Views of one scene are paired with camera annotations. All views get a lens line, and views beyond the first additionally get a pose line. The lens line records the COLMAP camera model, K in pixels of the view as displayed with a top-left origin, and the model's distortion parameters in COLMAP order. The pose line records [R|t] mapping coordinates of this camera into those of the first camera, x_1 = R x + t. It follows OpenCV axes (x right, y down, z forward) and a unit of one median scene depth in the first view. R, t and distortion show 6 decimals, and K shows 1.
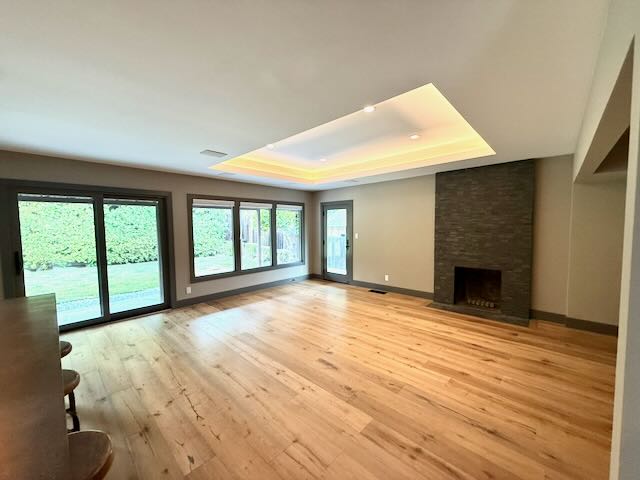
lens RADIAL K [[255.0, 0, 318.4], [0, 255.0, 239.9], [0, 0, 1]] dist [0.002127, 0.000406]
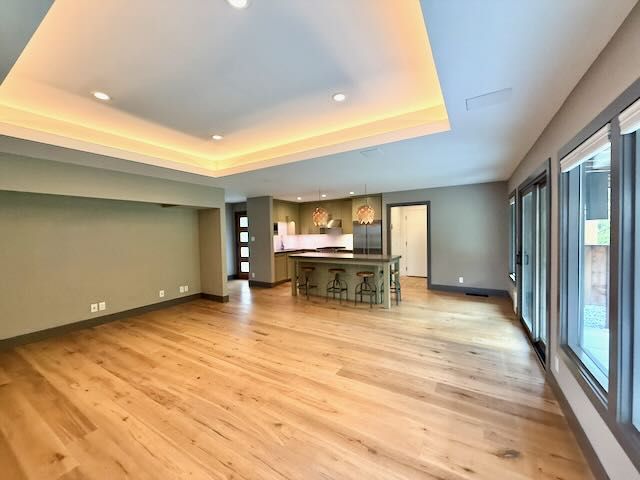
lens RADIAL K [[255.0, 0, 318.4], [0, 255.0, 239.9], [0, 0, 1]] dist [0.002127, 0.000406]
pose [[-0.977489, 0.036746, -0.207763, -0.001600], [0.018777, 0.995960, 0.087811, -0.121584], [0.210150, 0.081933, -0.974230, 2.215551]]
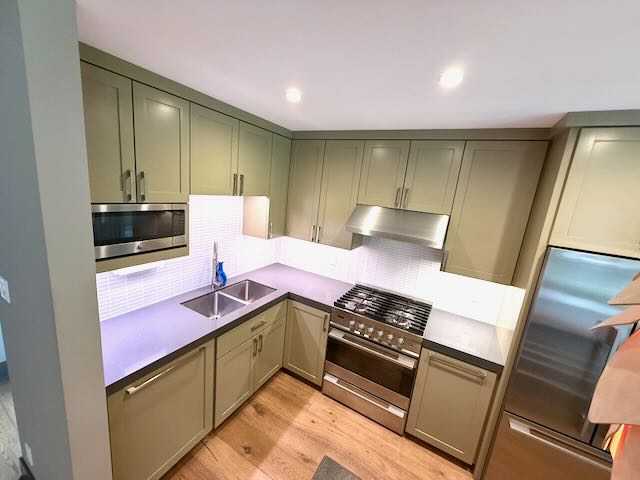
lens RADIAL K [[255.0, 0, 318.4], [0, 255.0, 239.9], [0, 0, 1]] dist [0.002127, 0.000406]
pose [[-0.966959, -0.040172, -0.251746, -0.295457], [-0.106486, 0.960878, 0.255685, -0.170617], [0.231626, 0.274044, -0.933407, 0.203953]]
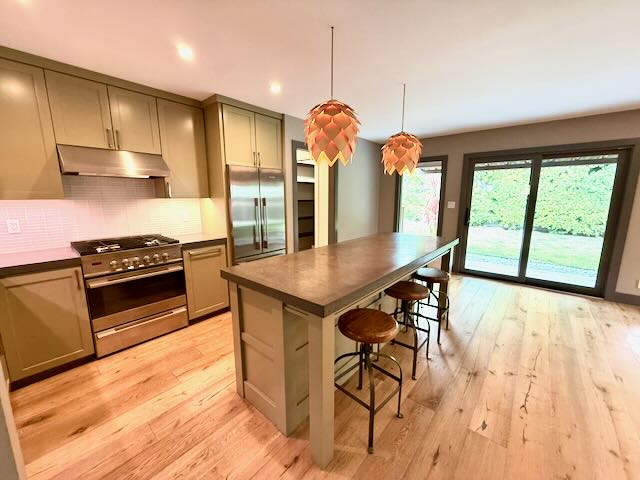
lens RADIAL K [[255.0, 0, 318.4], [0, 255.0, 239.9], [0, 0, 1]] dist [0.002127, 0.000406]
pose [[0.046091, 0.179285, -0.982717, 0.171385], [-0.053946, 0.982774, 0.176765, 0.011130], [0.997480, 0.044866, 0.054969, 0.155259]]
